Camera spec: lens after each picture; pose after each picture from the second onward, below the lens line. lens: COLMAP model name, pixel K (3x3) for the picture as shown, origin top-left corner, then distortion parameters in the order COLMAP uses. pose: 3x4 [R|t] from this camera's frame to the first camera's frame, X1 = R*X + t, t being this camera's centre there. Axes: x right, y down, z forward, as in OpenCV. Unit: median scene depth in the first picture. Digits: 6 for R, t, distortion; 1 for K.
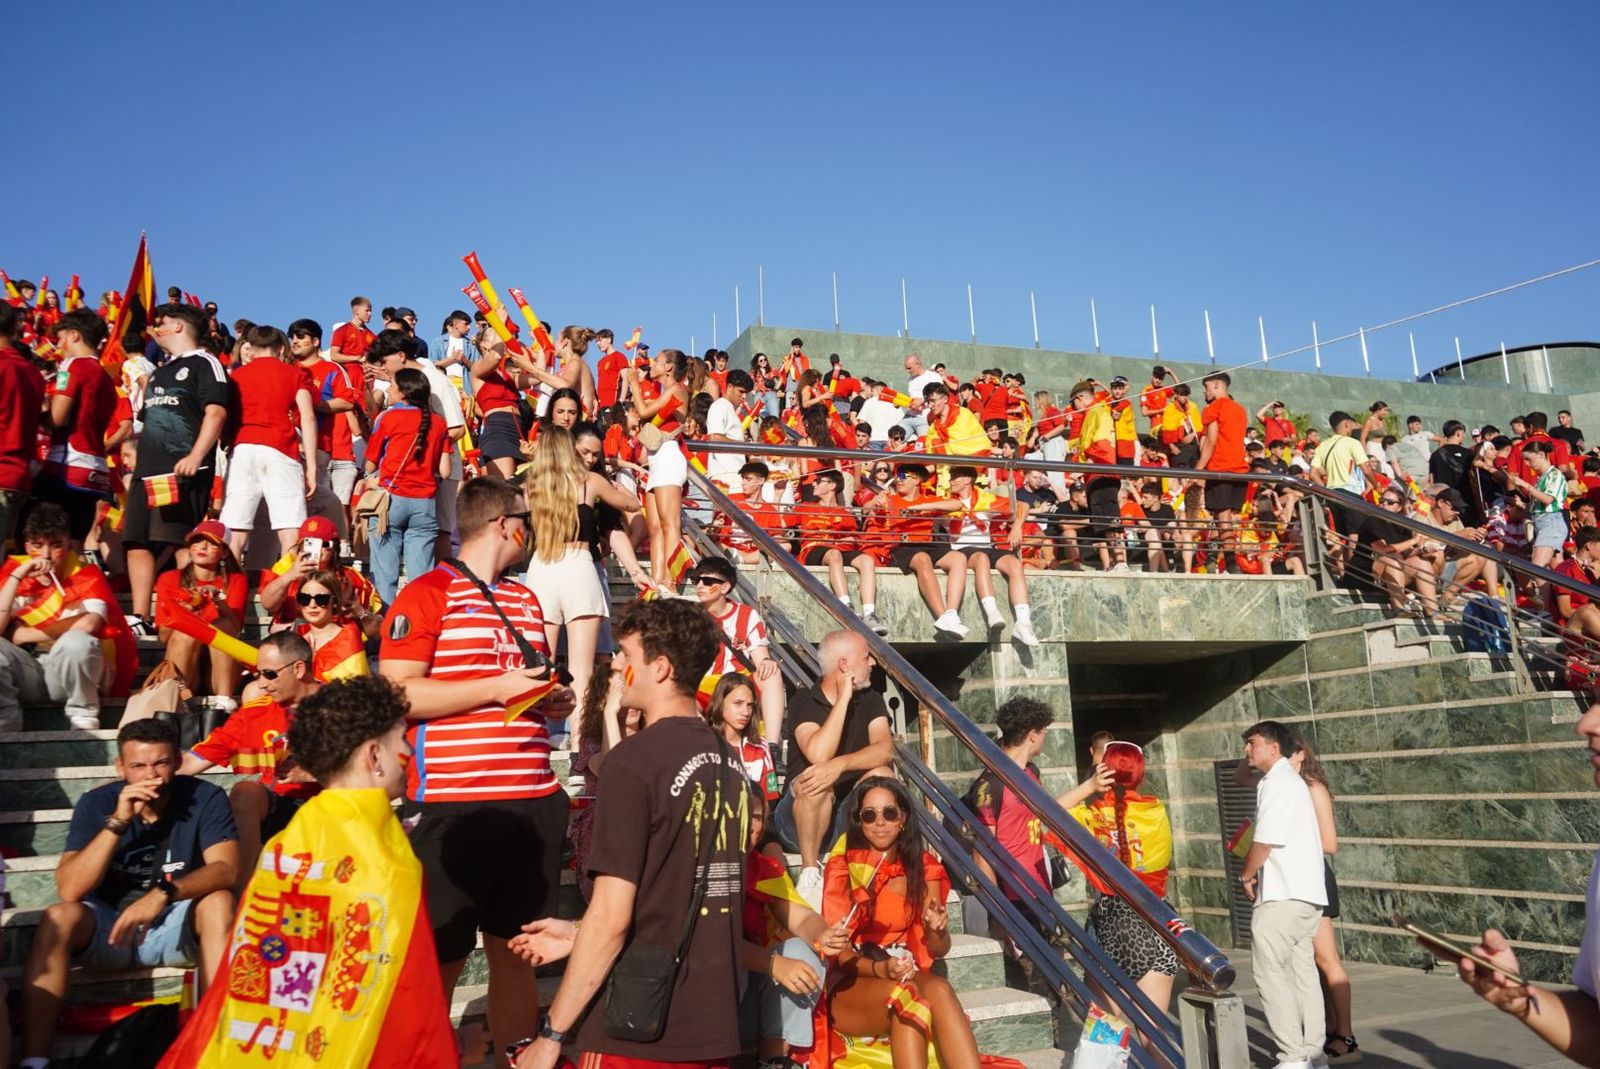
lens RADIAL K [[1235.5, 0, 799.8], [0, 1235.5, 513.1], [0, 0, 1]] dist [-0.018293, 0.002156]
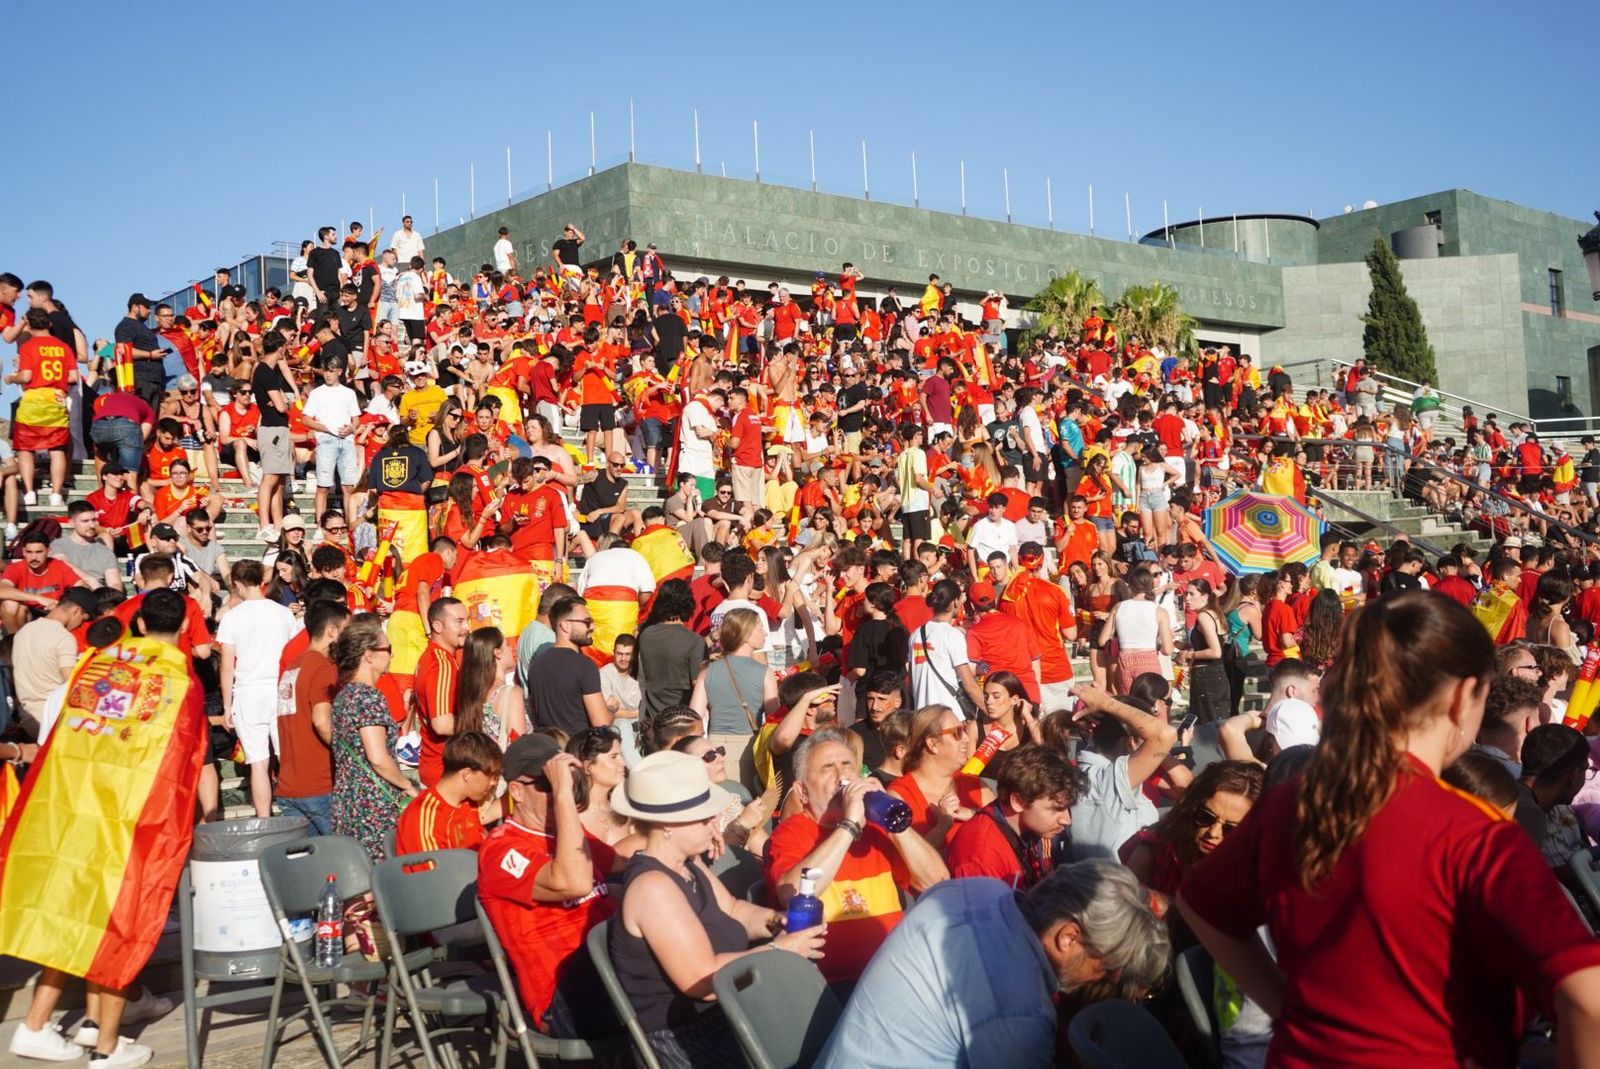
lens RADIAL K [[1685.1, 0, 801.4], [0, 1685.1, 474.5], [0, 0, 1]] dist [-0.014712, -0.025660]
pose [[0.934301, 0.024251, 0.355660, -1.612380], [-0.064792, 0.992618, 0.102522, -0.215582], [-0.350548, -0.118830, 0.928975, -1.381688]]
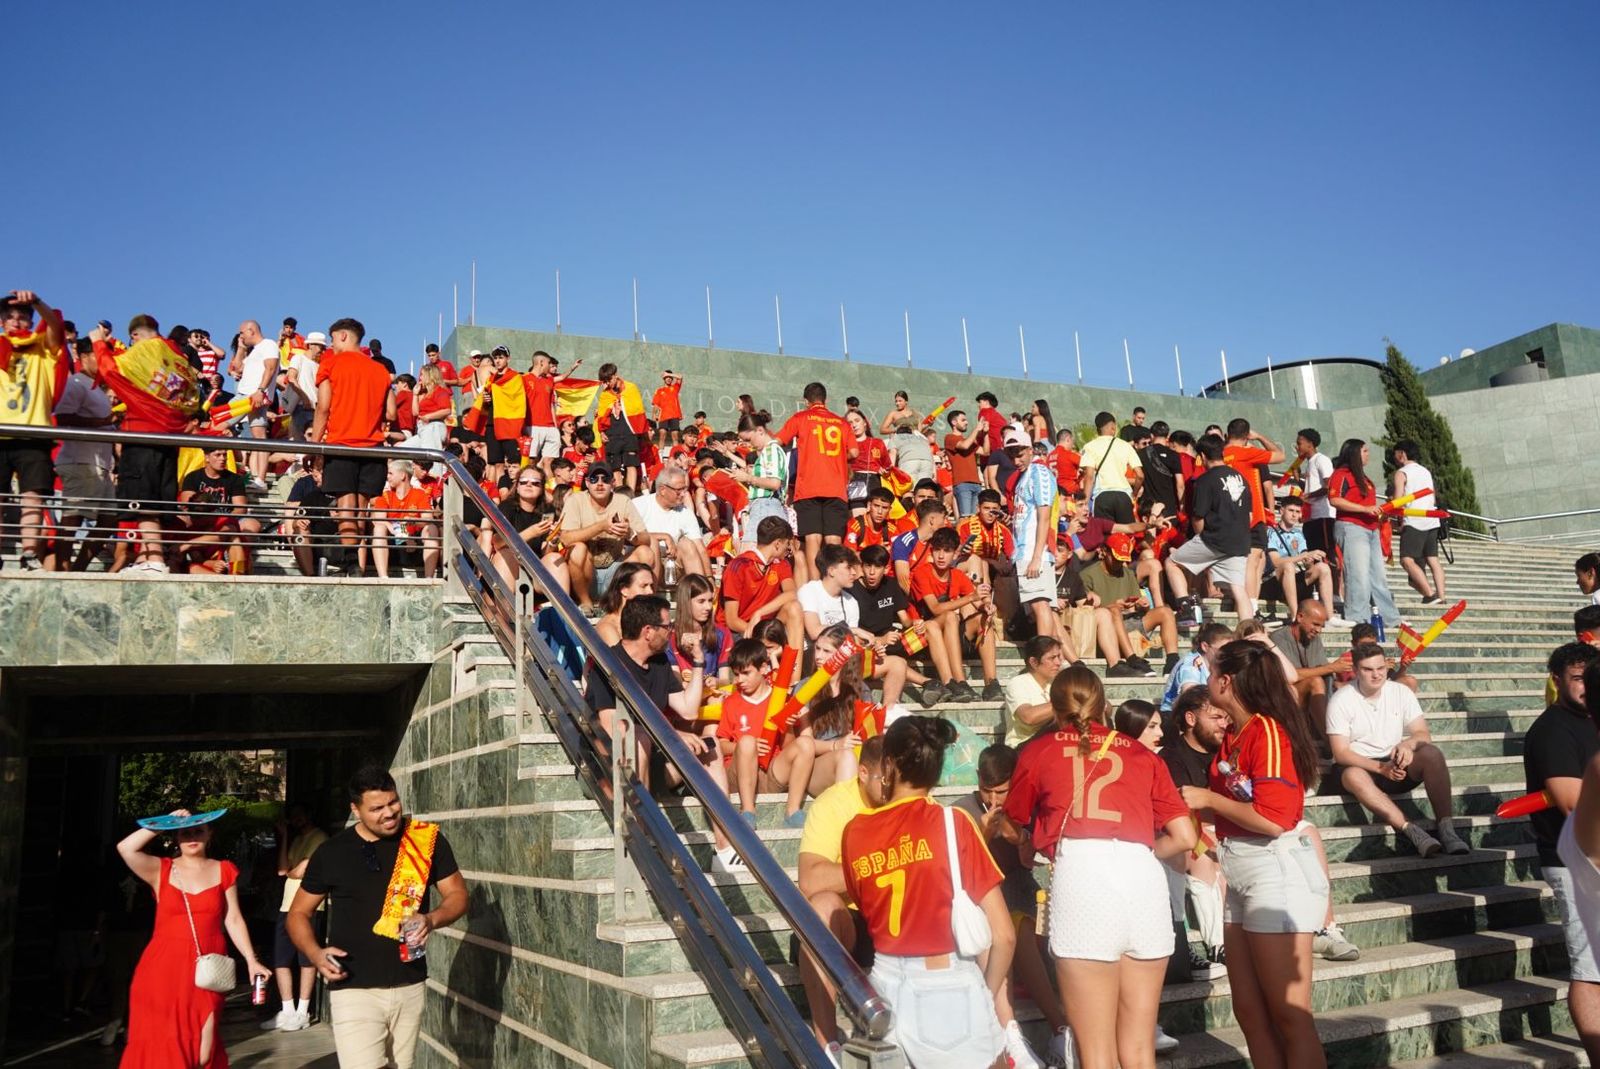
lens RADIAL K [[1235.5, 0, 799.8], [0, 1235.5, 513.1], [0, 0, 1]] dist [-0.018293, 0.002156]
pose [[0.996080, 0.003459, 0.088384, 0.573811], [-0.002169, 0.999890, -0.014678, 0.019931], [-0.088425, 0.014428, 0.995978, 0.201765]]
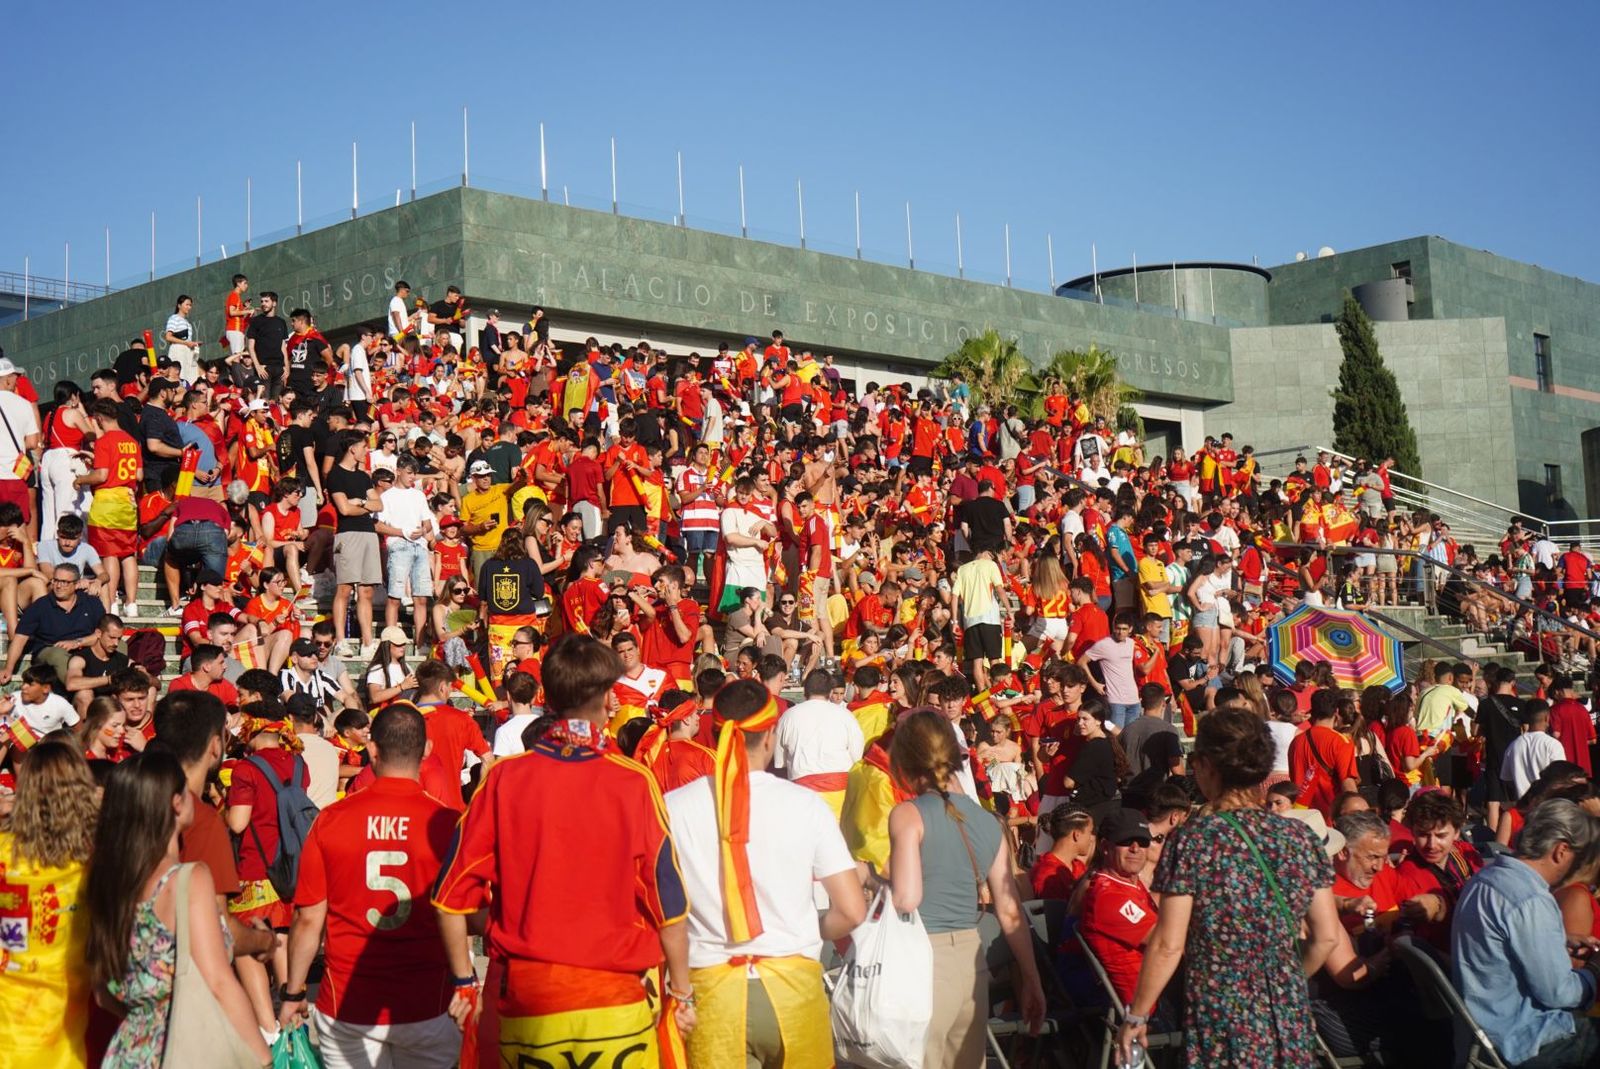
lens RADIAL K [[2185.5, 0, 800.0], [0, 2185.5, 534.5], [0, 0, 1]] dist [-0.009250, -0.028603]
pose [[0.890930, 0.040947, 0.452292, -1.987127], [-0.084825, 0.993404, 0.077154, -0.238977], [-0.446149, -0.107104, 0.888527, -1.555637]]
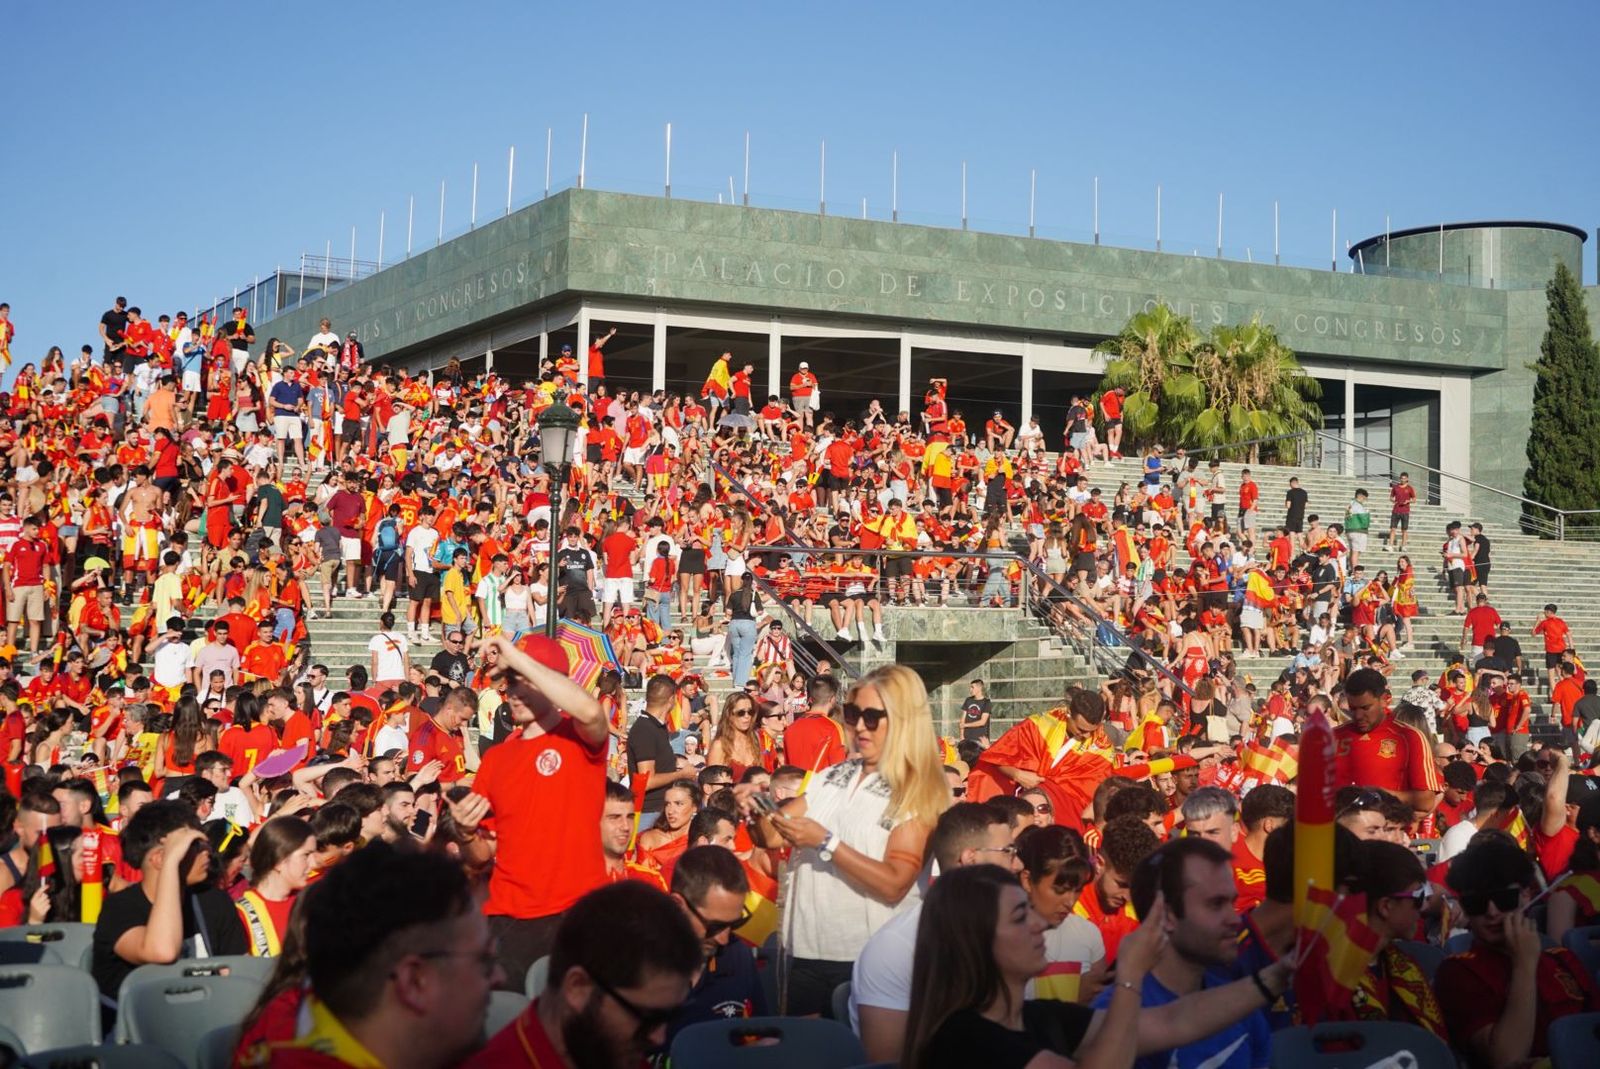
lens RADIAL K [[2237.5, 0, 800.0], [0, 2237.5, 534.5], [0, 0, 1]] dist [-0.024252, 0.059326]
pose [[0.985368, 0.045079, 0.164369, -0.535665], [-0.066116, 0.989970, 0.124850, -0.496928], [-0.157092, -0.133890, 0.978466, -2.465140]]
